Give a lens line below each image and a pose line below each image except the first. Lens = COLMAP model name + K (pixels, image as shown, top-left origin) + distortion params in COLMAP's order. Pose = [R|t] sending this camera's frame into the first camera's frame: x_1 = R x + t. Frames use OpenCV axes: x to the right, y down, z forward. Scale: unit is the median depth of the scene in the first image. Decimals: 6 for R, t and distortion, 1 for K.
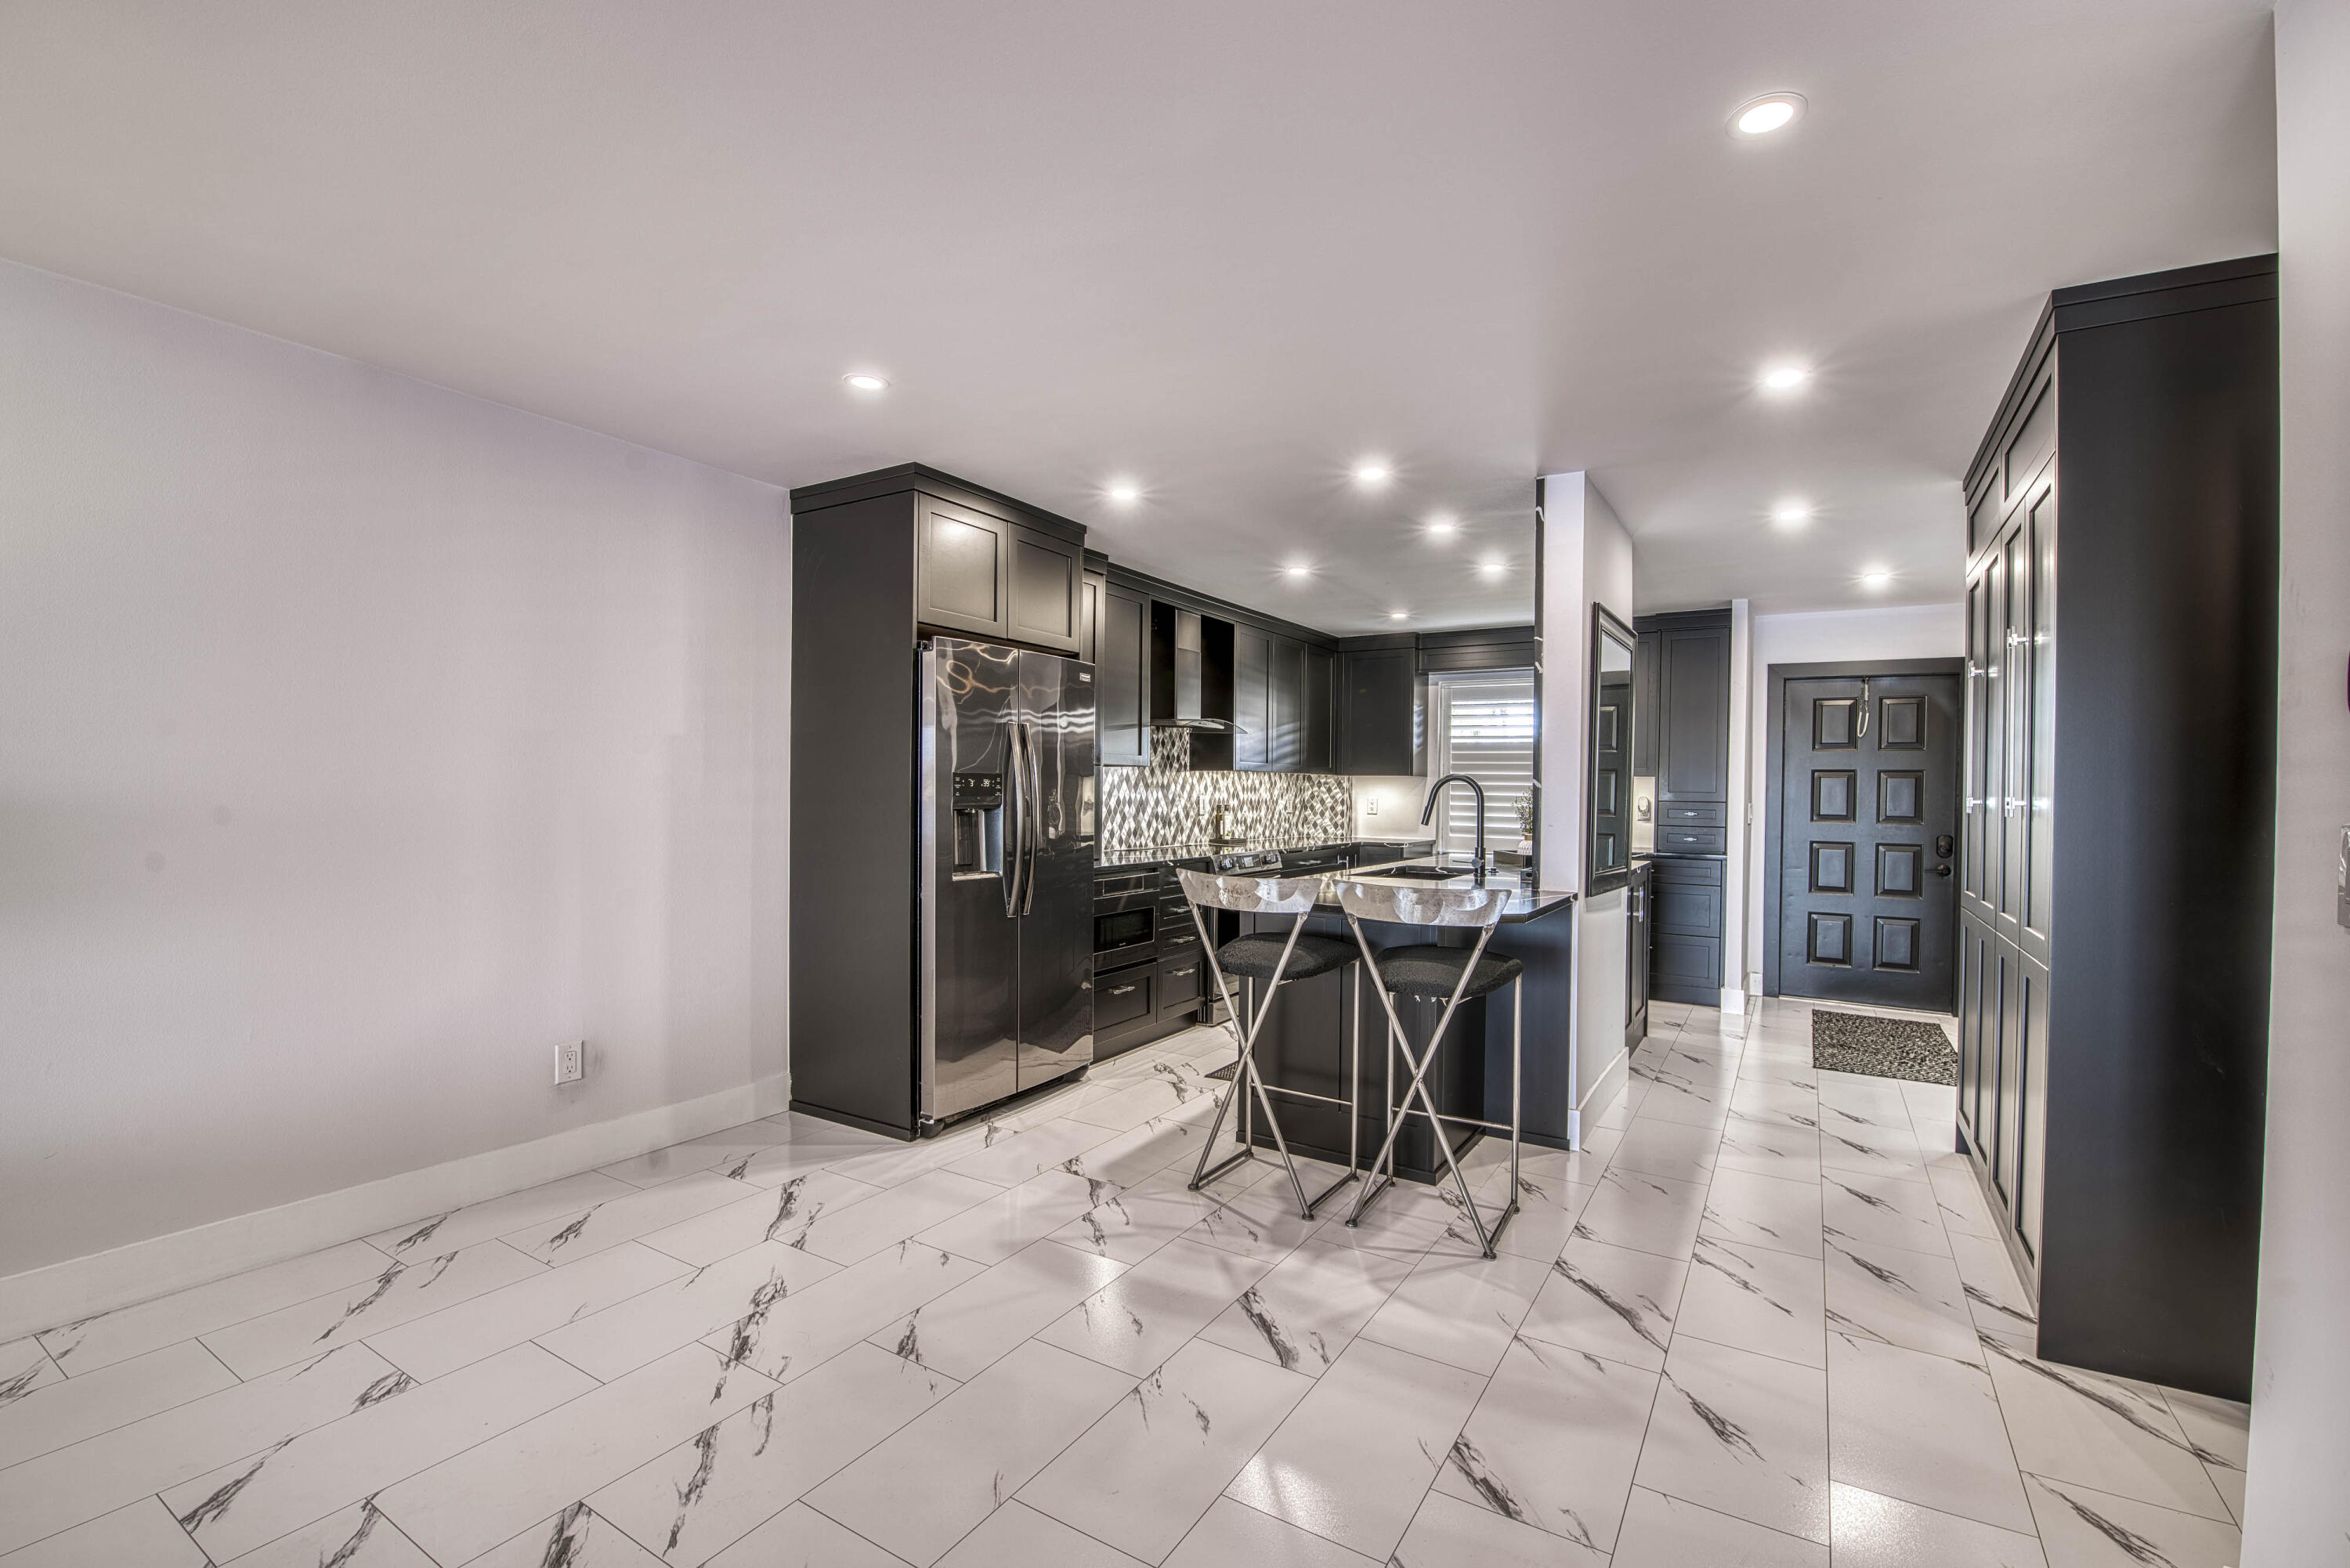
lens RADIAL K [[1013.8, 0, 1206.0], [0, 1013.8, 804.2], [0, 0, 1]] dist [-0.003964, -0.008403]
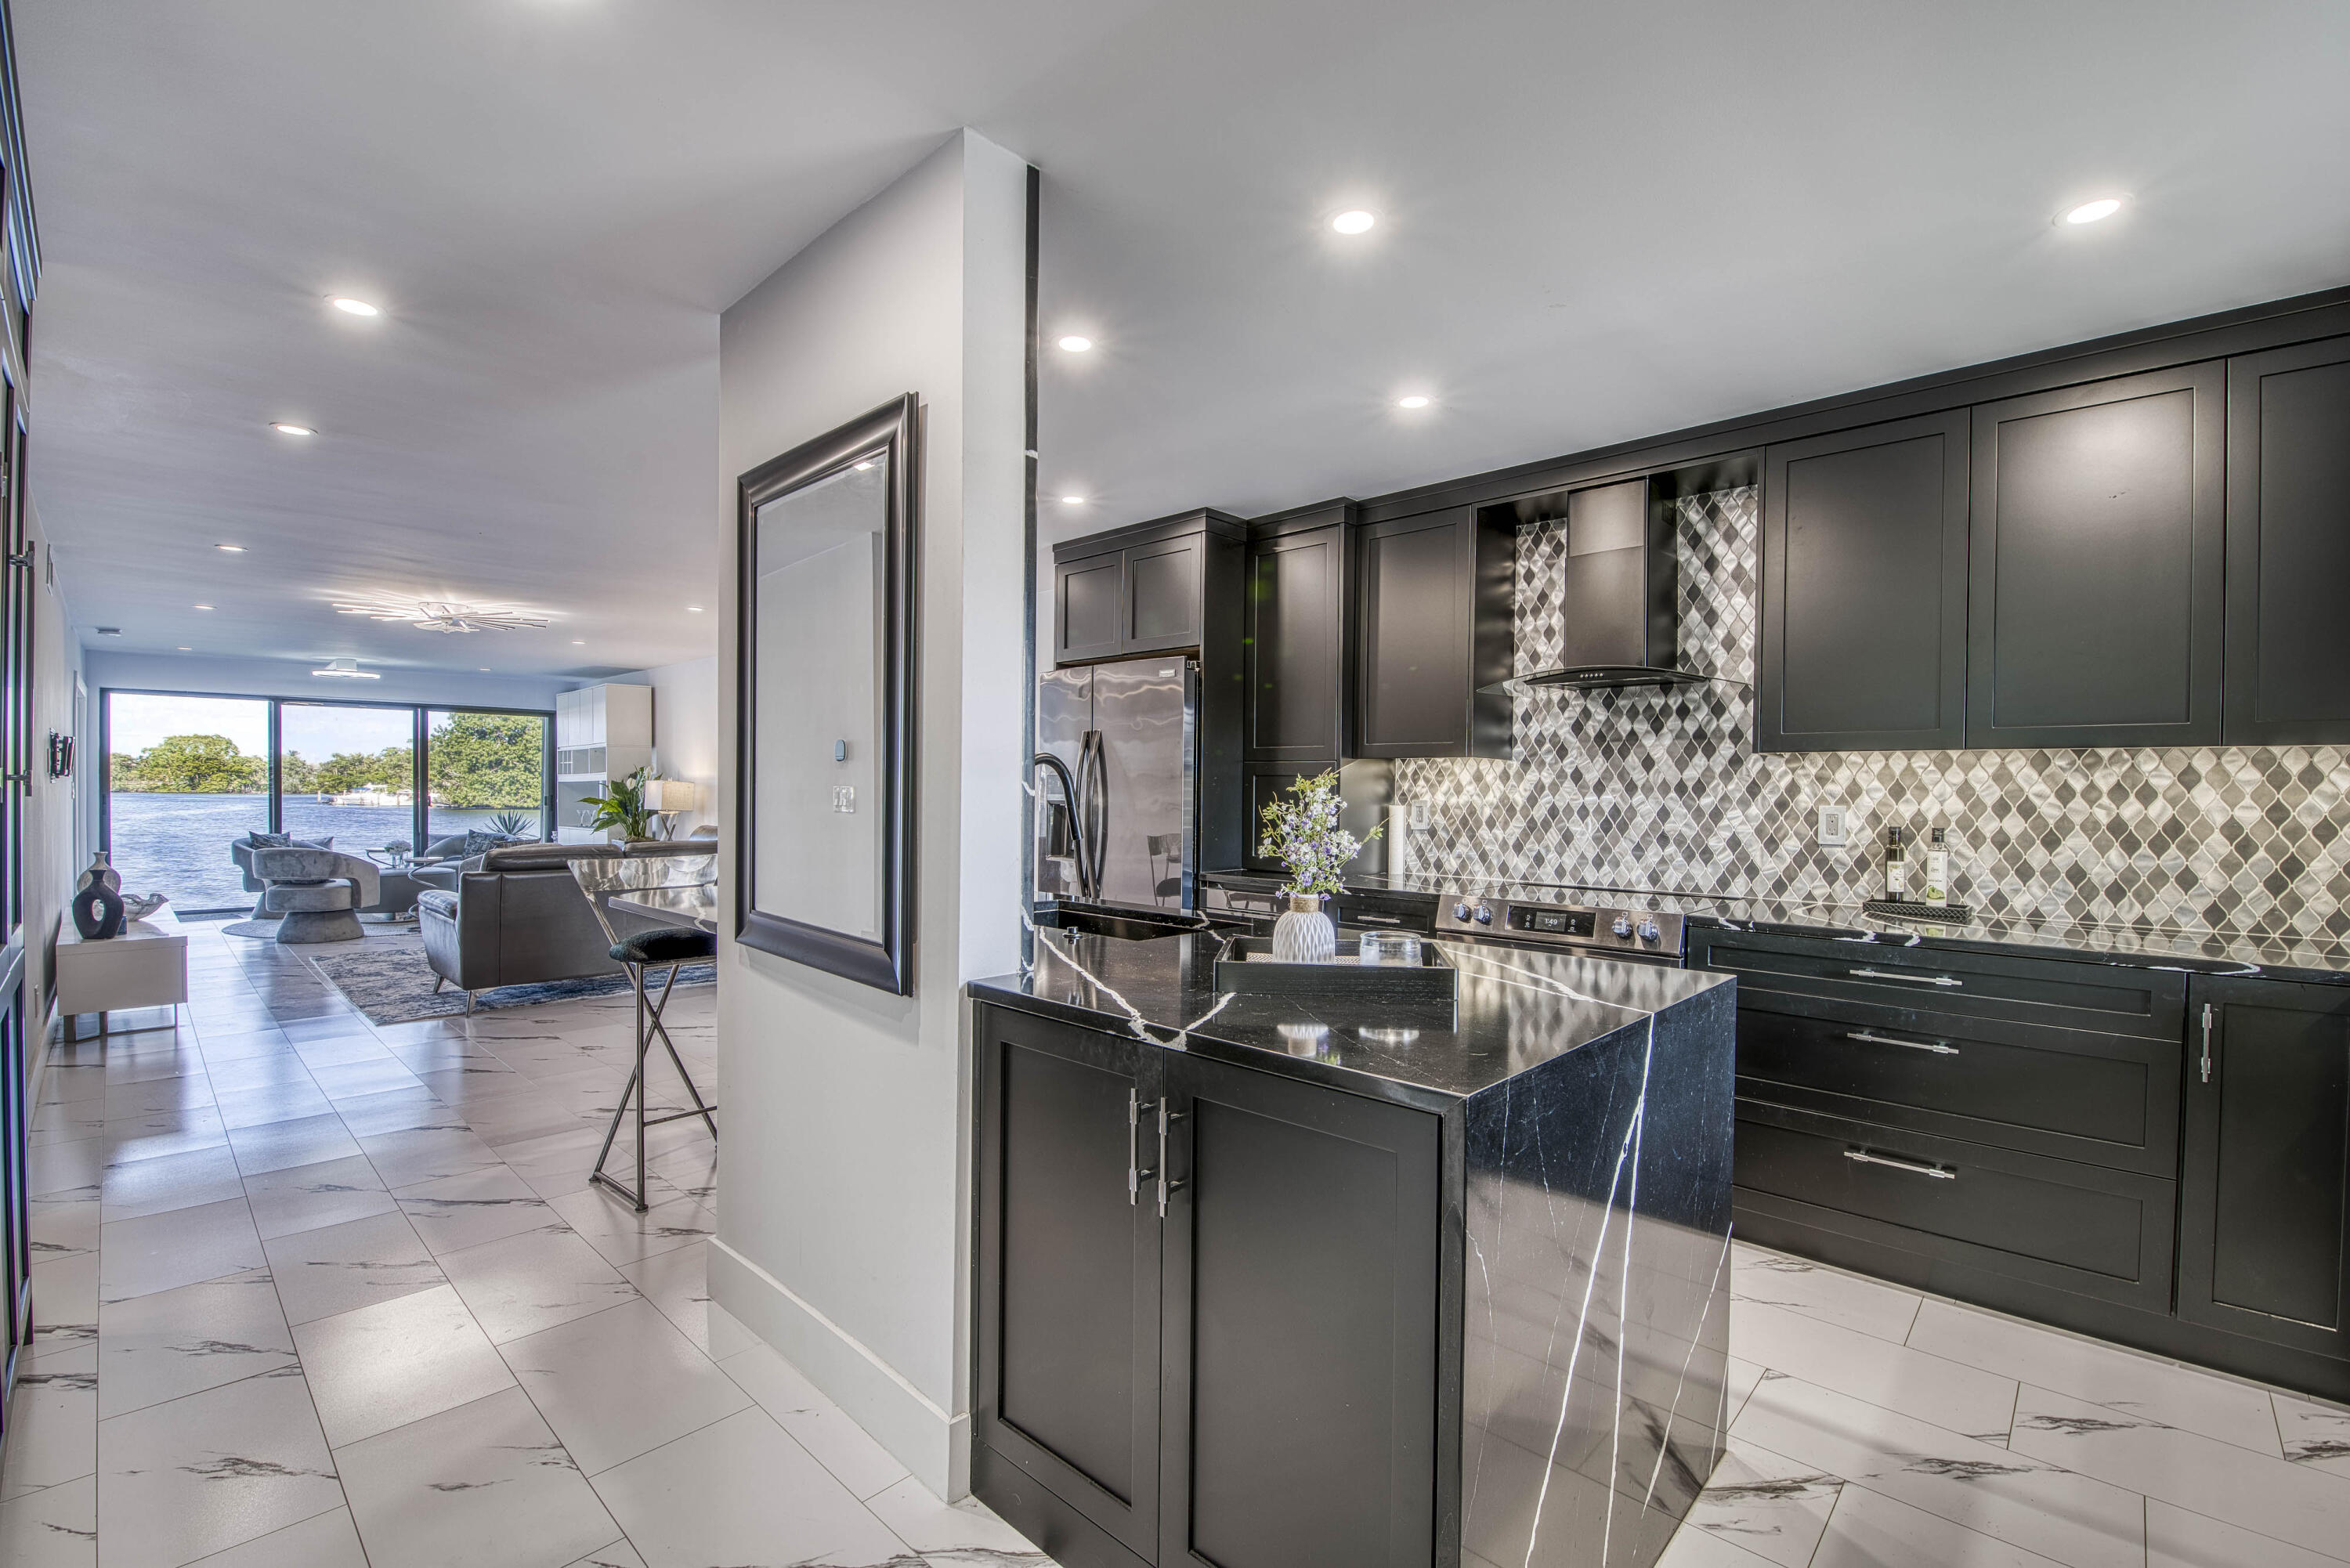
lens RADIAL K [[1013.8, 0, 1199.3], [0, 1013.8, 805.0], [0, 0, 1]] dist [-0.003964, -0.008403]
pose [[-0.207121, 0.000592, -0.978315, 0.569235], [-0.026660, 0.999625, 0.006249, -0.004139], [0.977952, 0.027376, -0.207028, 0.853567]]
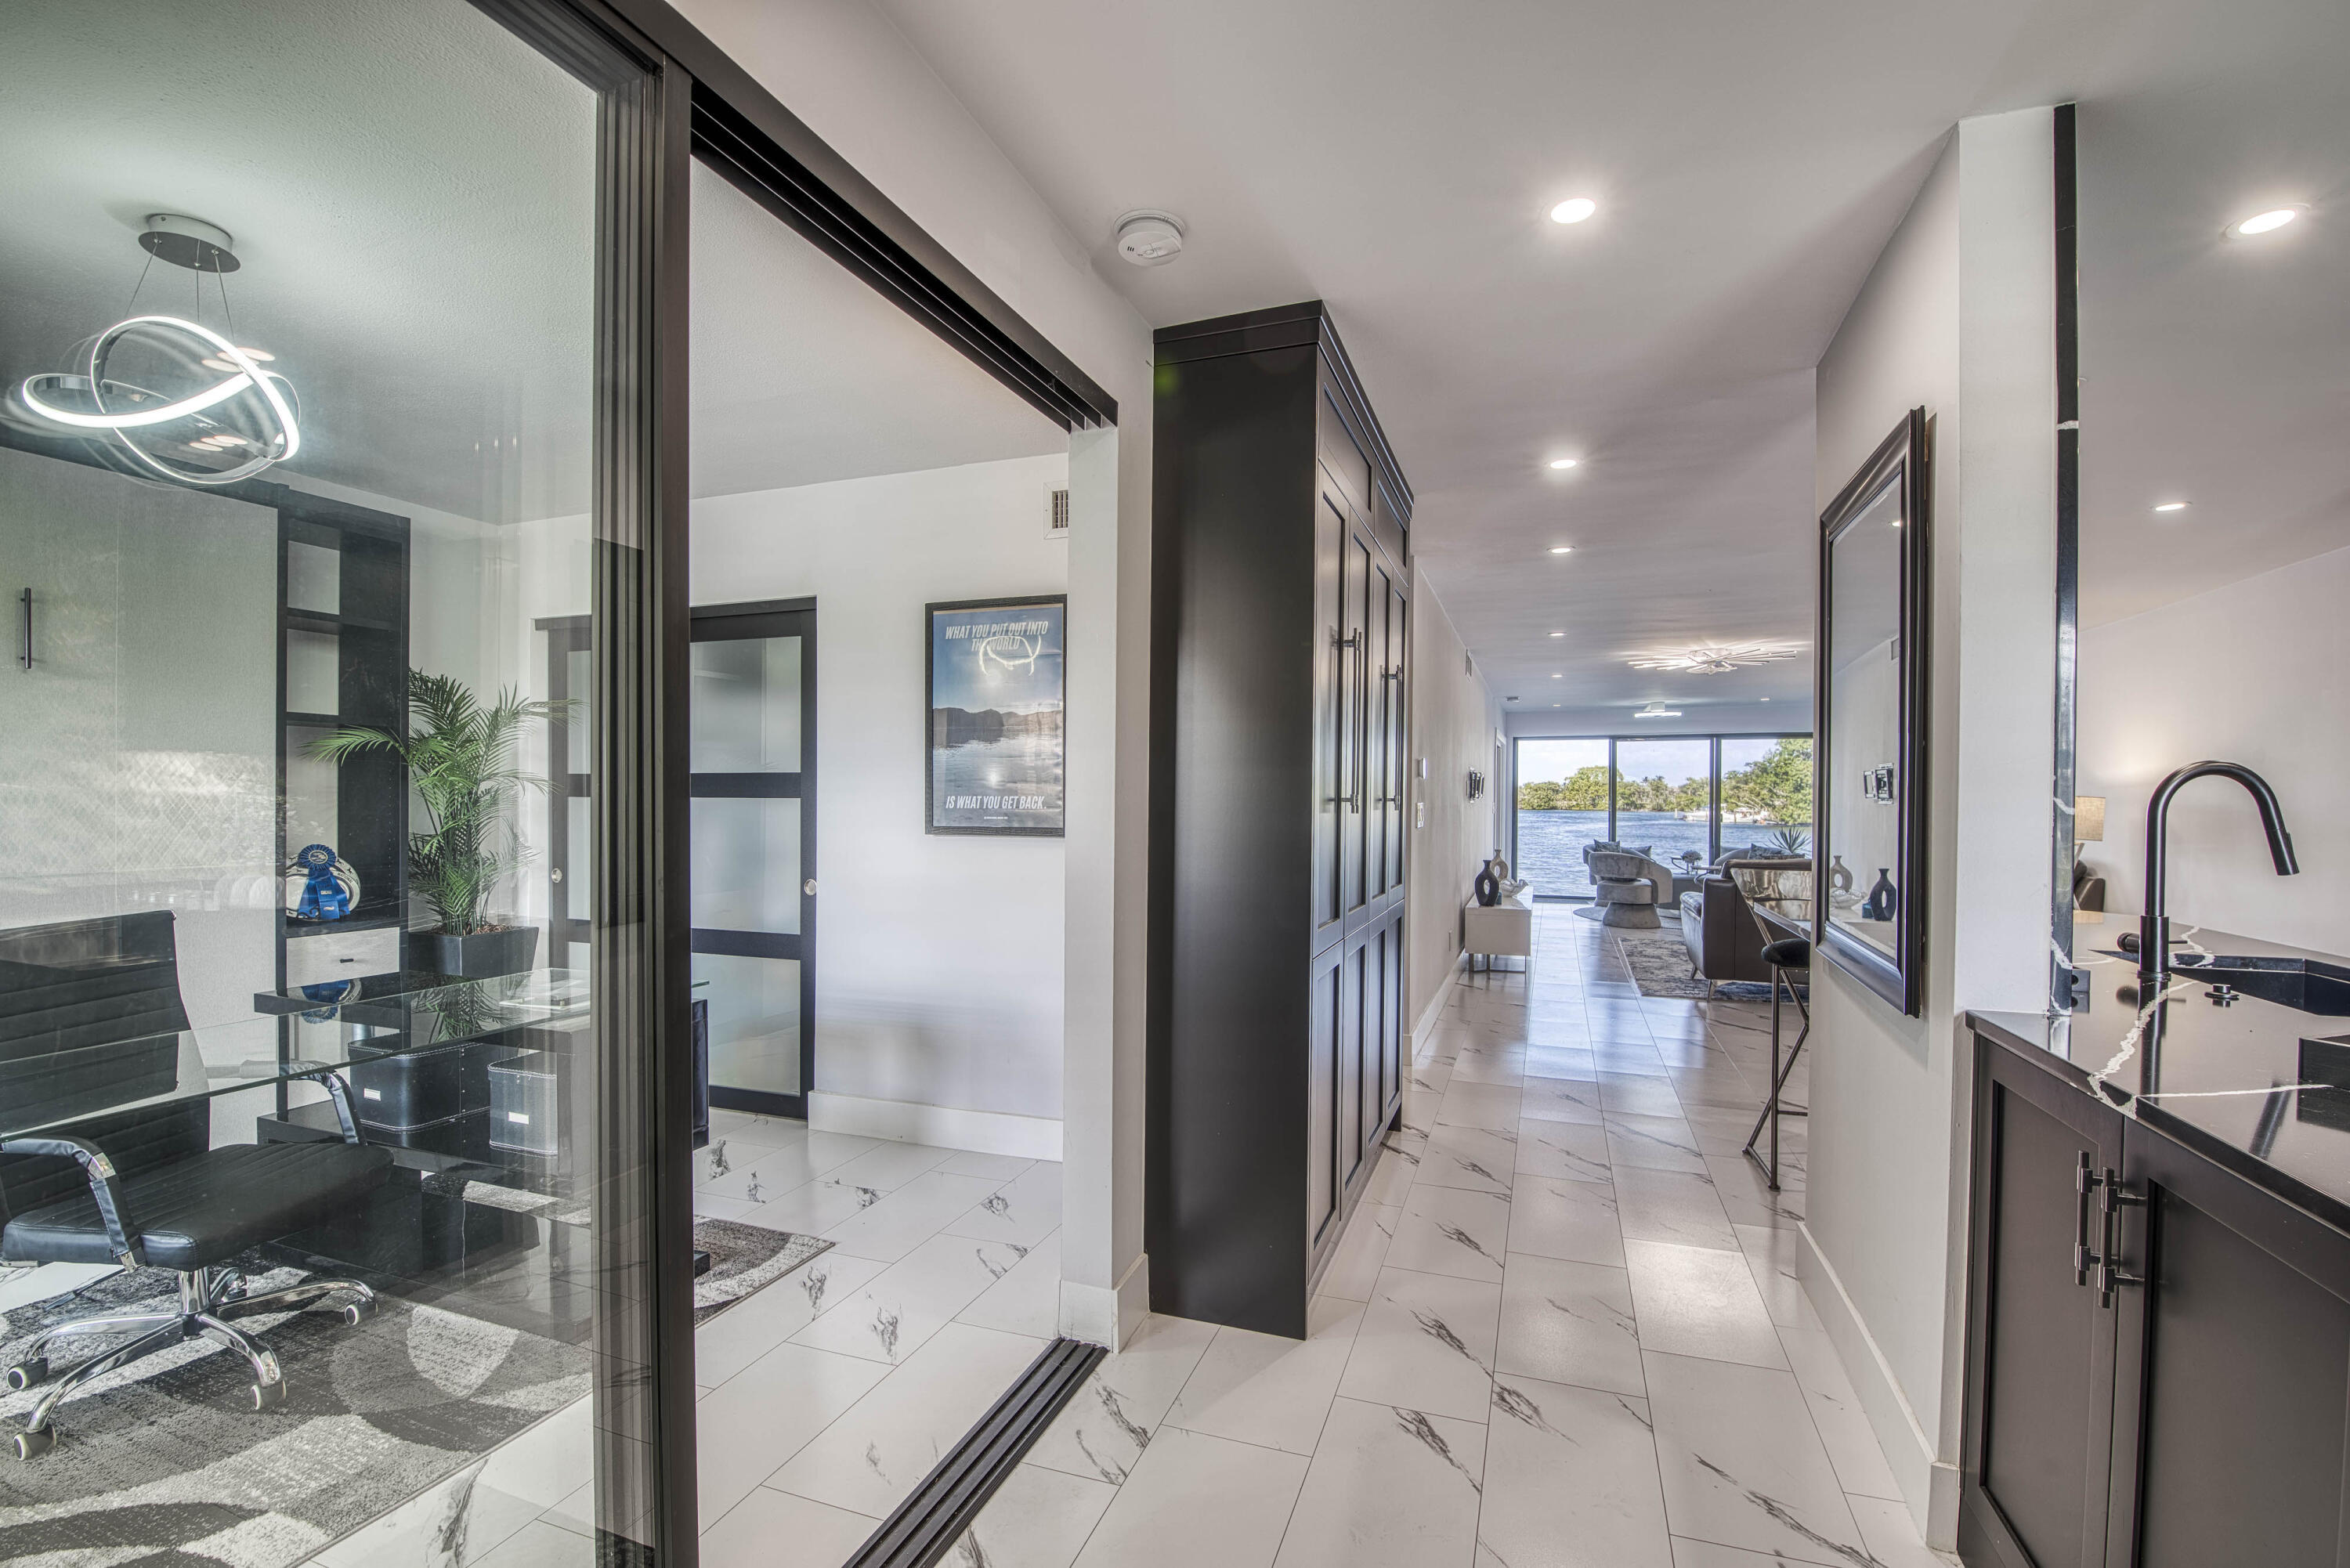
lens RADIAL K [[1013.8, 0, 1202.1], [0, 1013.8, 802.1], [0, 0, 1]] dist [-0.003964, -0.008403]
pose [[-0.979186, -0.017513, -0.202210, 0.558040], [-0.021220, 0.999644, 0.016176, -0.006348], [0.201854, 0.020130, -0.979209, 0.953433]]
